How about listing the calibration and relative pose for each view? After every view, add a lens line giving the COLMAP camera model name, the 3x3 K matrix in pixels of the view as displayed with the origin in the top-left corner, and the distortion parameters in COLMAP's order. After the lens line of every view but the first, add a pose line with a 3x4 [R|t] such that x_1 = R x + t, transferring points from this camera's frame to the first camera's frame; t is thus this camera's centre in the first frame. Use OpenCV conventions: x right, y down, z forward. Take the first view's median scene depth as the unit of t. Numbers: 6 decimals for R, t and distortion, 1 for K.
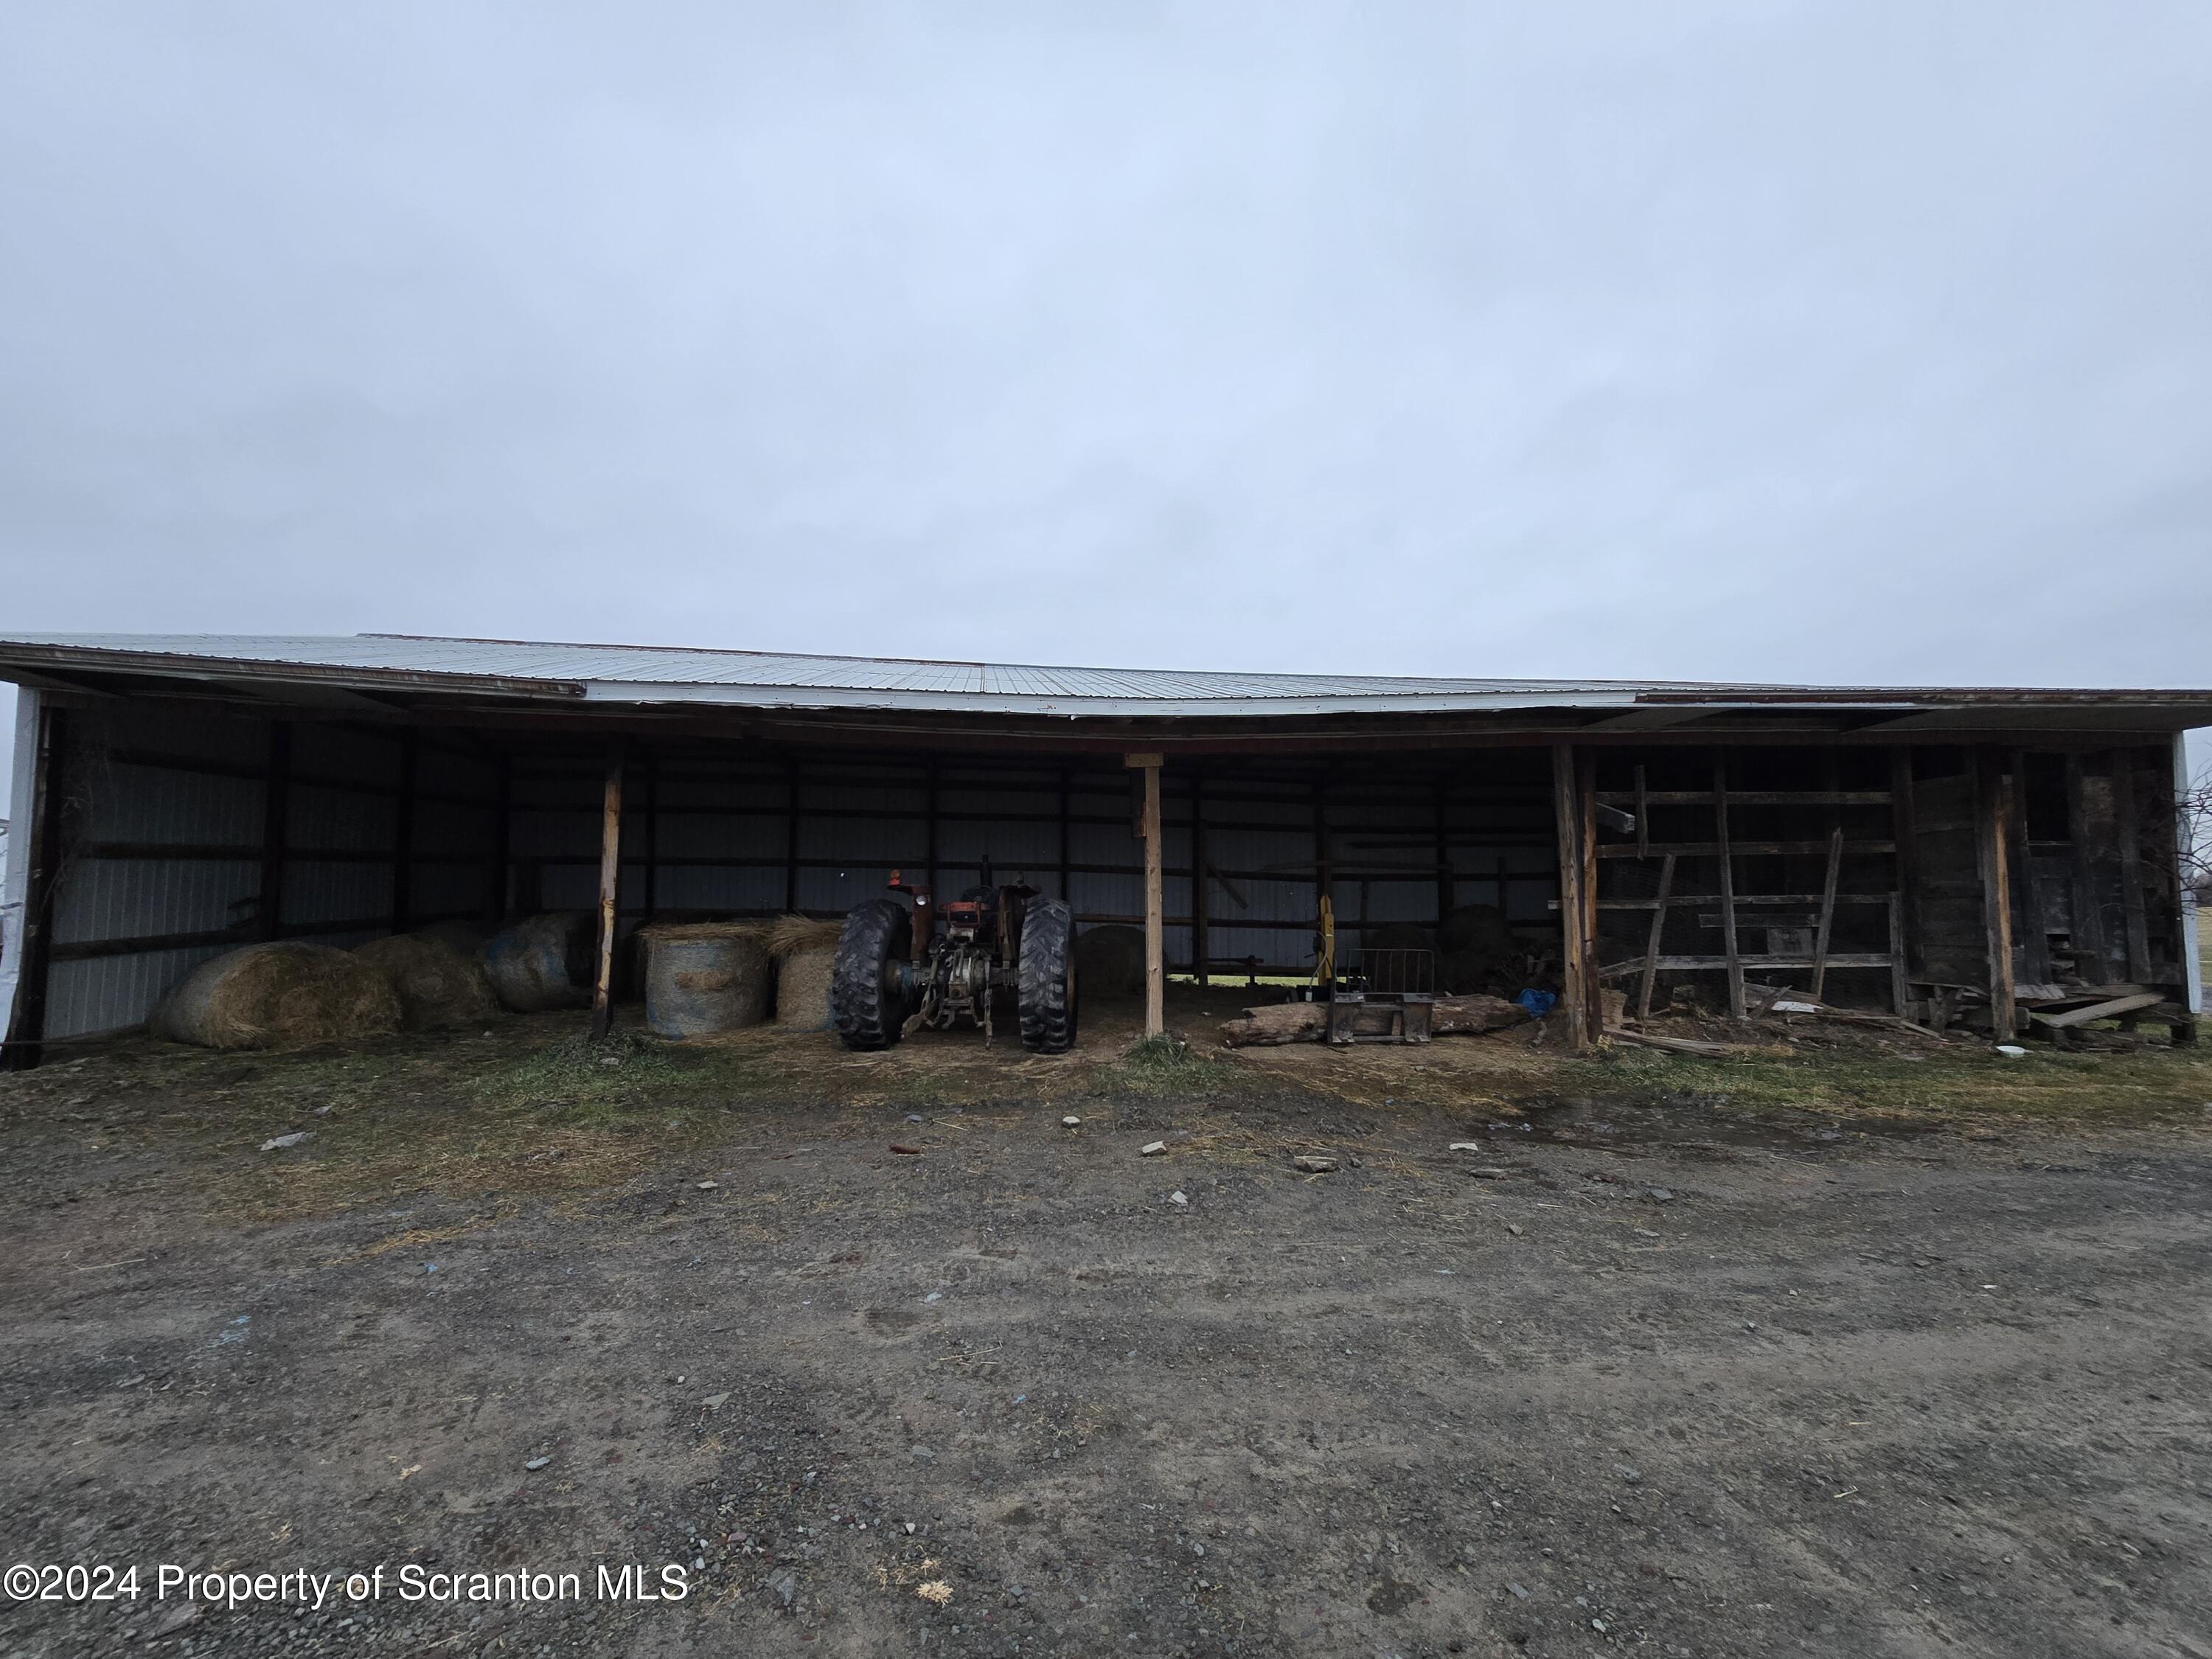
lens RADIAL K [[886.6, 0, 1095.3], [0, 886.6, 843.3], [0, 0, 1]] dist [-0.009809, 0.002880]
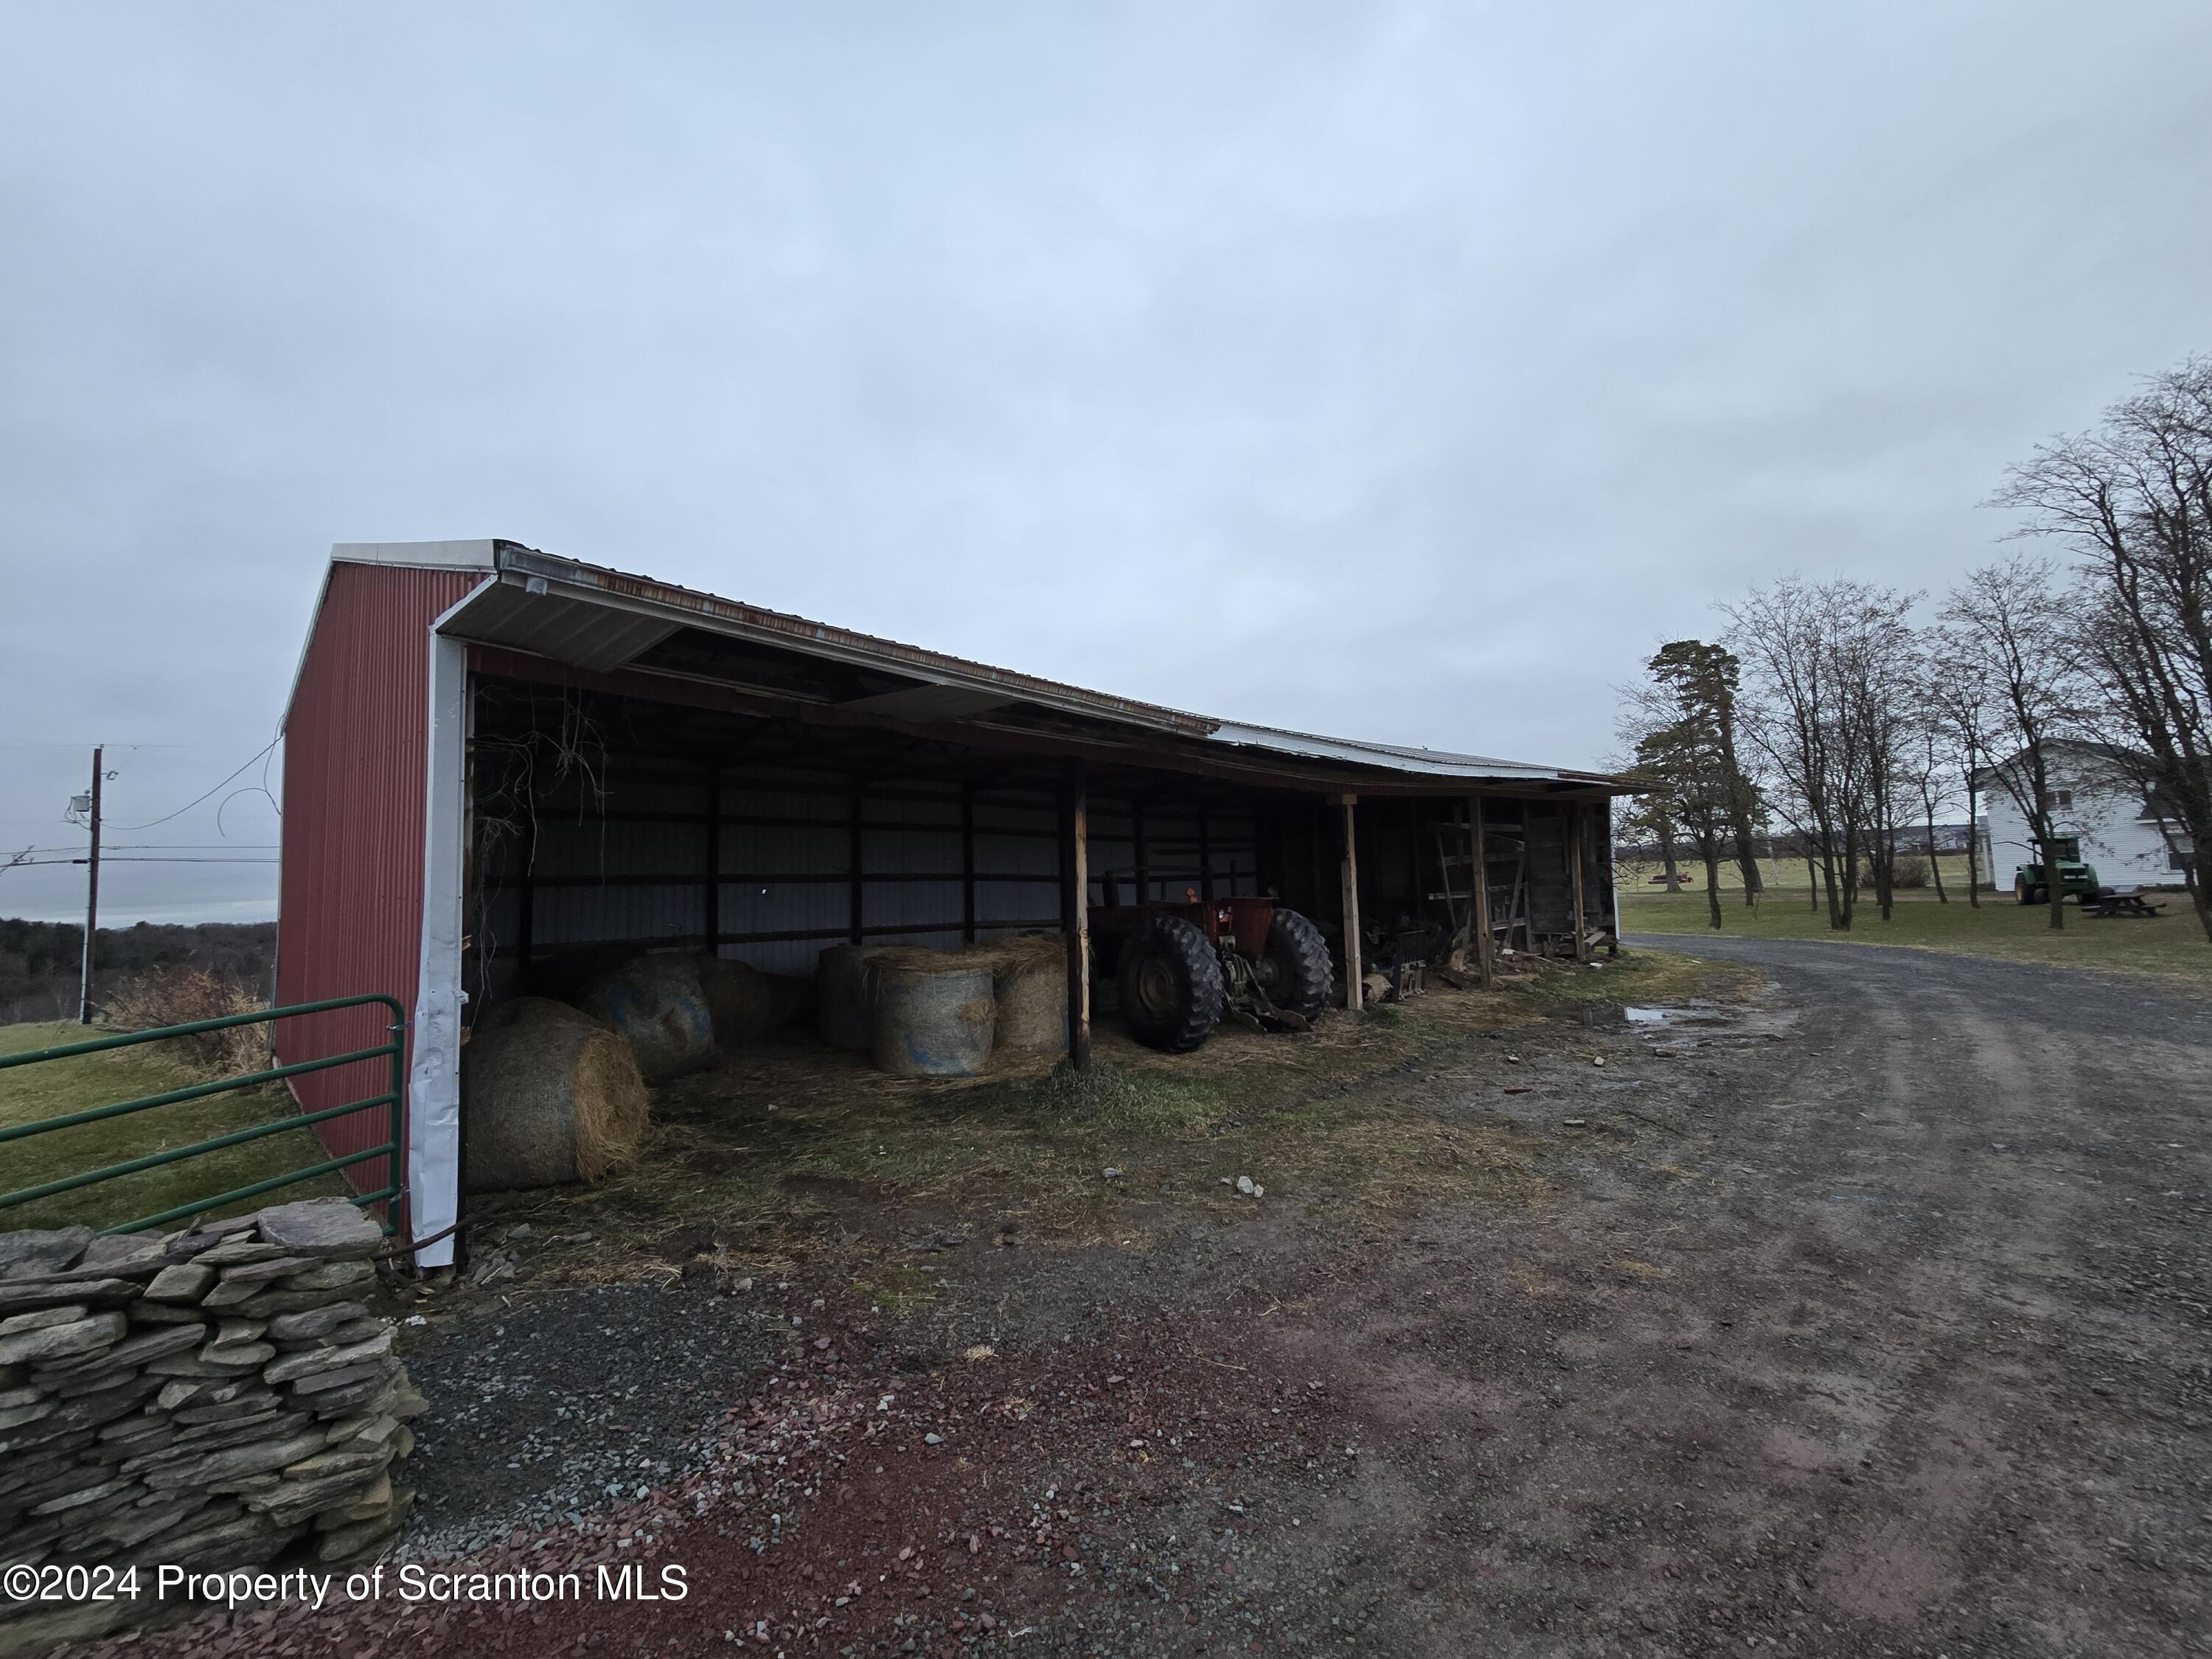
lens RADIAL K [[886.6, 0, 1084.1], [0, 886.6, 830.4], [0, 0, 1]] dist [-0.009809, 0.002880]
pose [[0.788108, 0.008763, 0.615474, -0.831970], [-0.004618, 0.999955, -0.008325, -0.027218], [-0.615519, 0.003719, 0.788113, 0.160532]]
